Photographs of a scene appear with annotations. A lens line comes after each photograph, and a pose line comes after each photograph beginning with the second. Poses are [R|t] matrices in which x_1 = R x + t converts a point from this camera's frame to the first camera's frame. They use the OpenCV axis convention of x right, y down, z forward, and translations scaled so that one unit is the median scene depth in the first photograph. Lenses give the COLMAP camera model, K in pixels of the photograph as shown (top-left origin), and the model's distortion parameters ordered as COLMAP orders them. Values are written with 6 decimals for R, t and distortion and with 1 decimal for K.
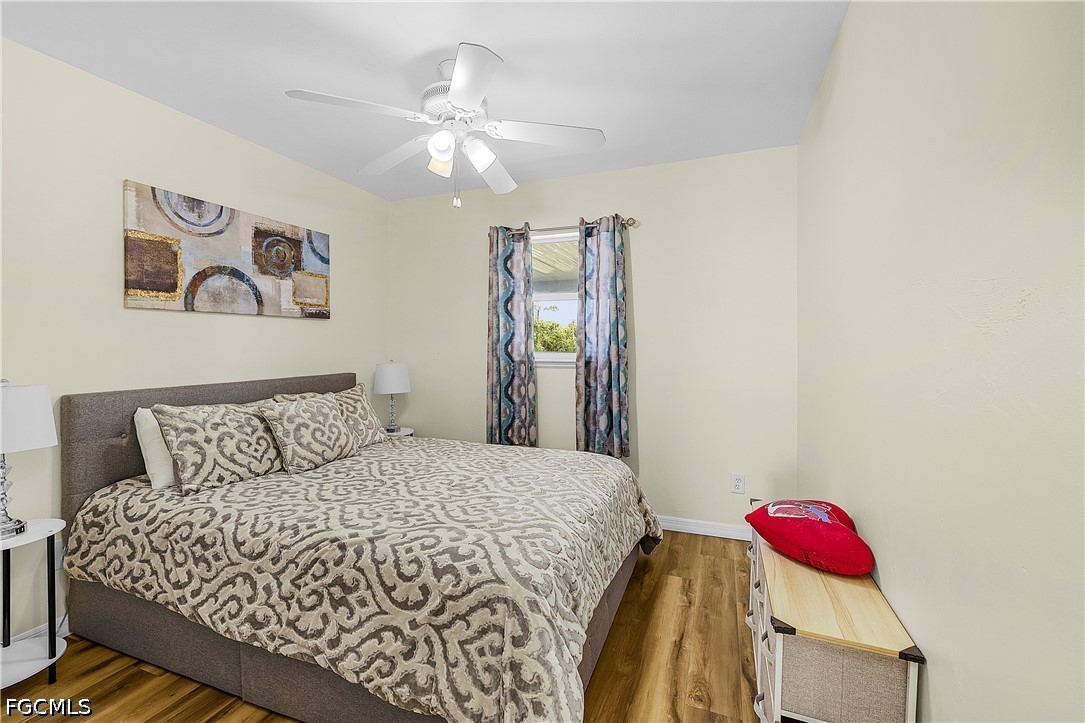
lens RADIAL K [[464.2, 0, 542.9], [0, 464.2, 355.5], [0, 0, 1]] dist [0.000469, 0.000844]
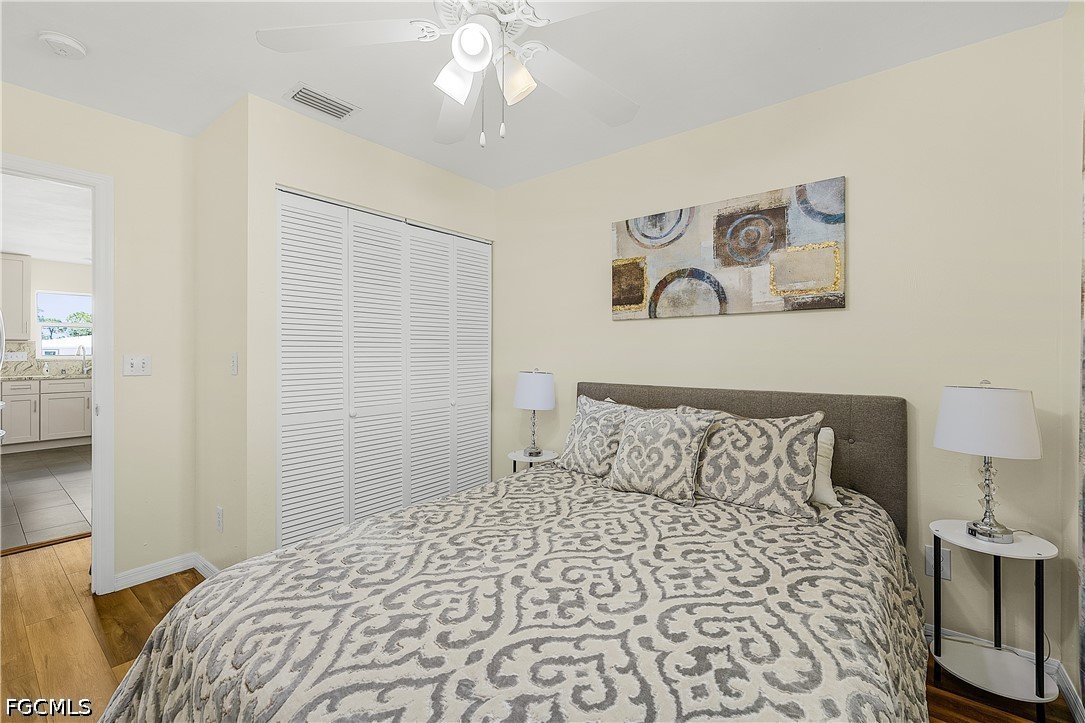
lens RADIAL K [[464.2, 0, 542.7], [0, 464.2, 353.2], [0, 0, 1]] dist [0.000469, 0.000844]
pose [[-0.302391, 0.009948, -0.953132, 0.340838], [-0.019539, 0.999671, 0.016633, -0.023732], [0.952984, 0.023653, -0.302097, 0.996280]]
